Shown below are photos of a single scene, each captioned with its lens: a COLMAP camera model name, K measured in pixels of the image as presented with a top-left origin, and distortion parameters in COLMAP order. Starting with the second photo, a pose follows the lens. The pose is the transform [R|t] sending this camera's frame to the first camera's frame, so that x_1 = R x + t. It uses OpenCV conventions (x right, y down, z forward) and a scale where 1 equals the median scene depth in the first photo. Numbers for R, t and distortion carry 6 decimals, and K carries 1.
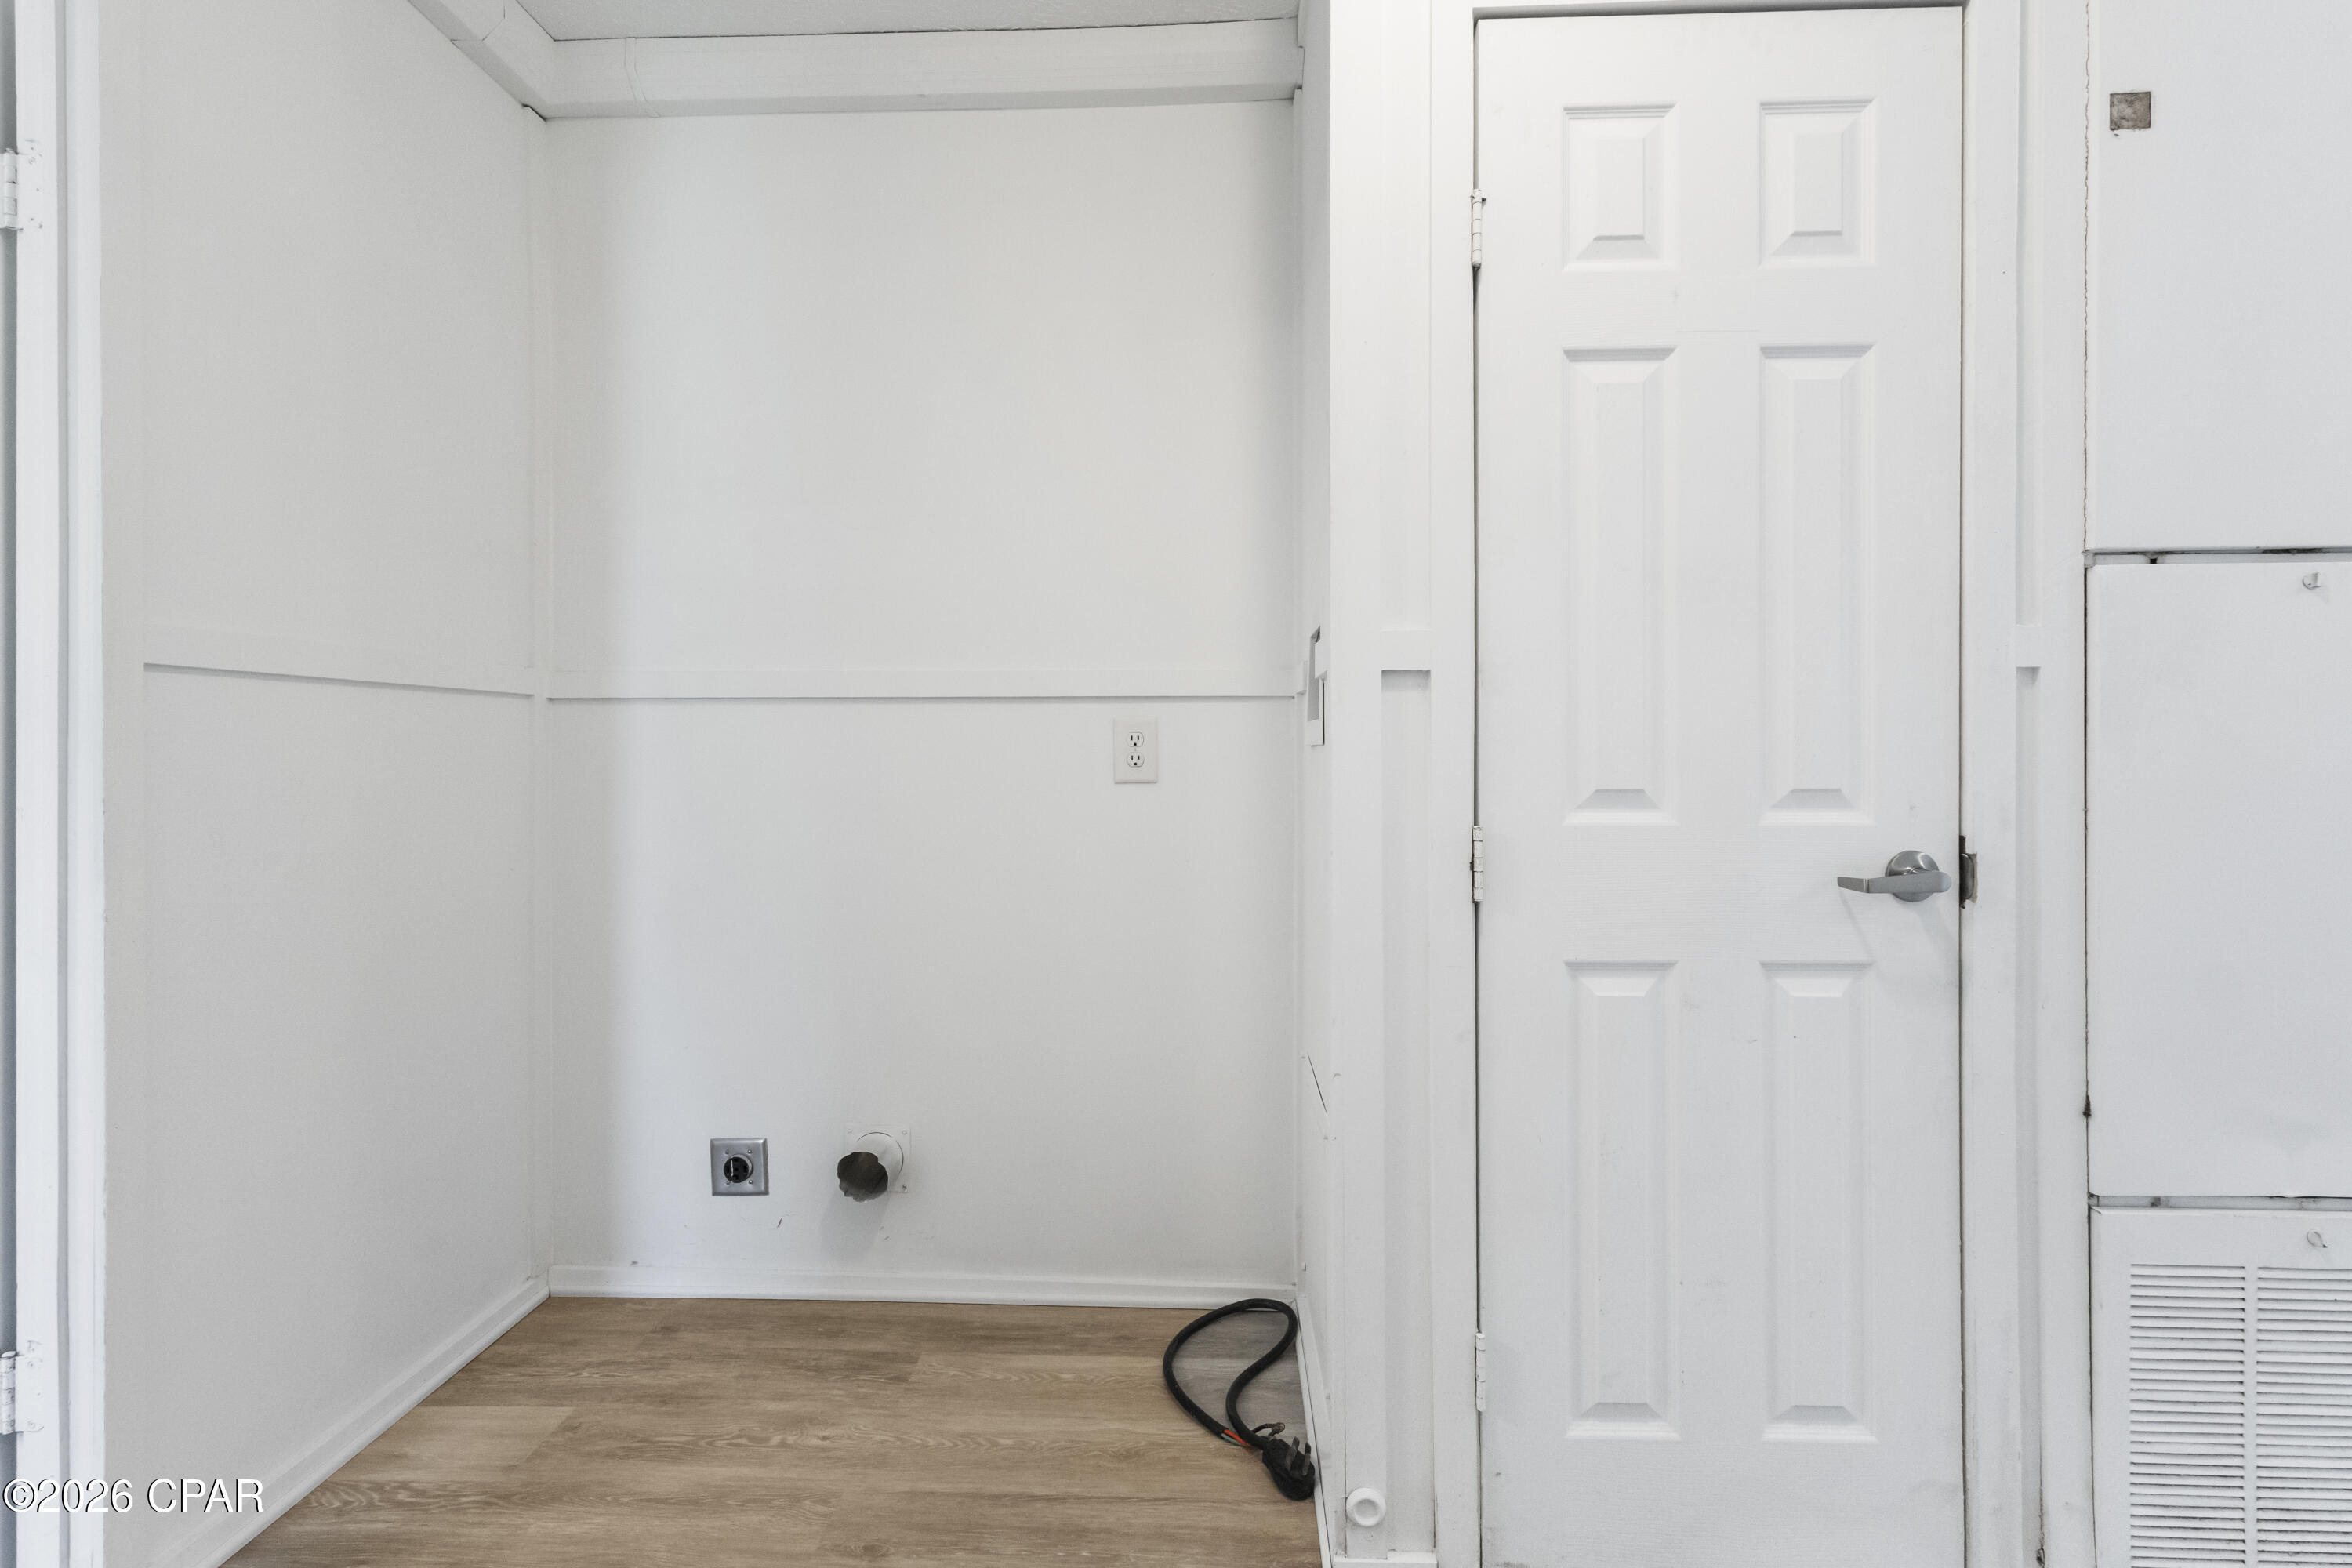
lens RADIAL K [[1101.5, 0, 1175.3], [0, 1101.5, 776.7], [0, 0, 1]] dist [0.004665, 0.001111]
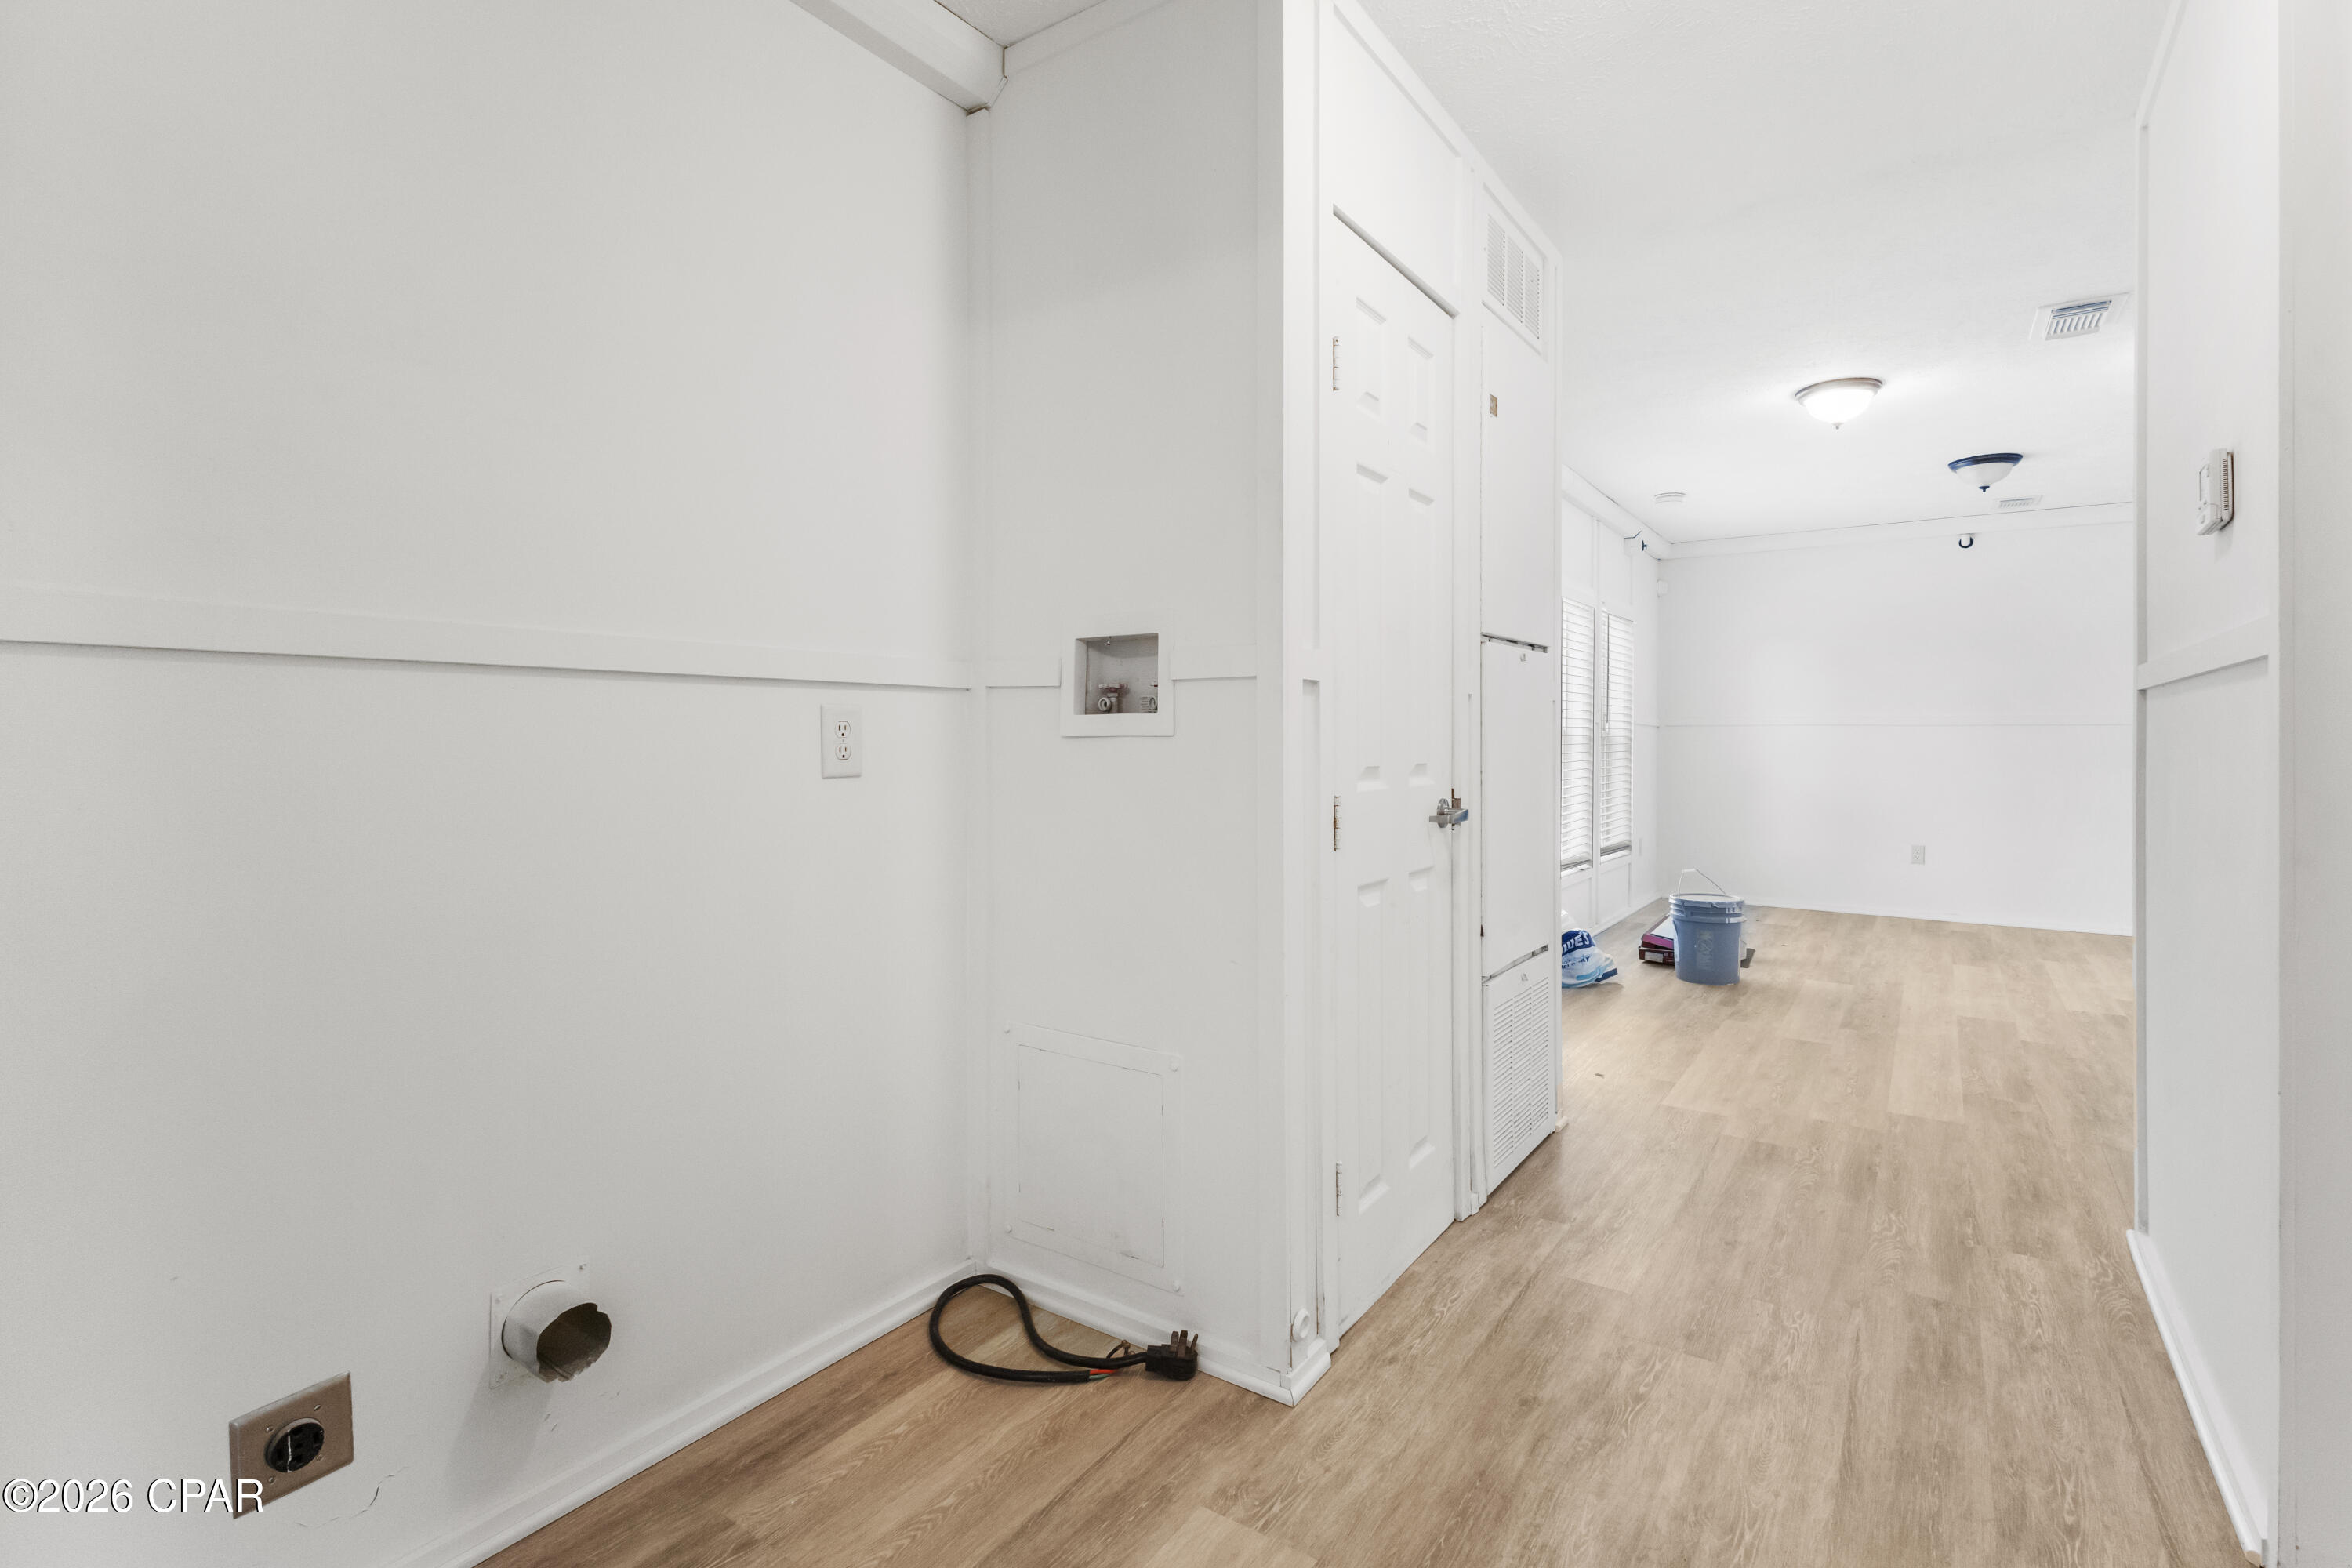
lens RADIAL K [[1101.5, 0, 1166.3], [0, 1101.5, 767.0], [0, 0, 1]] dist [0.004665, 0.001111]
pose [[0.537695, -0.021965, 0.842853, -0.719821], [0.021607, 0.999691, 0.012268, -0.008847], [-0.842863, 0.011615, 0.538004, 0.312257]]
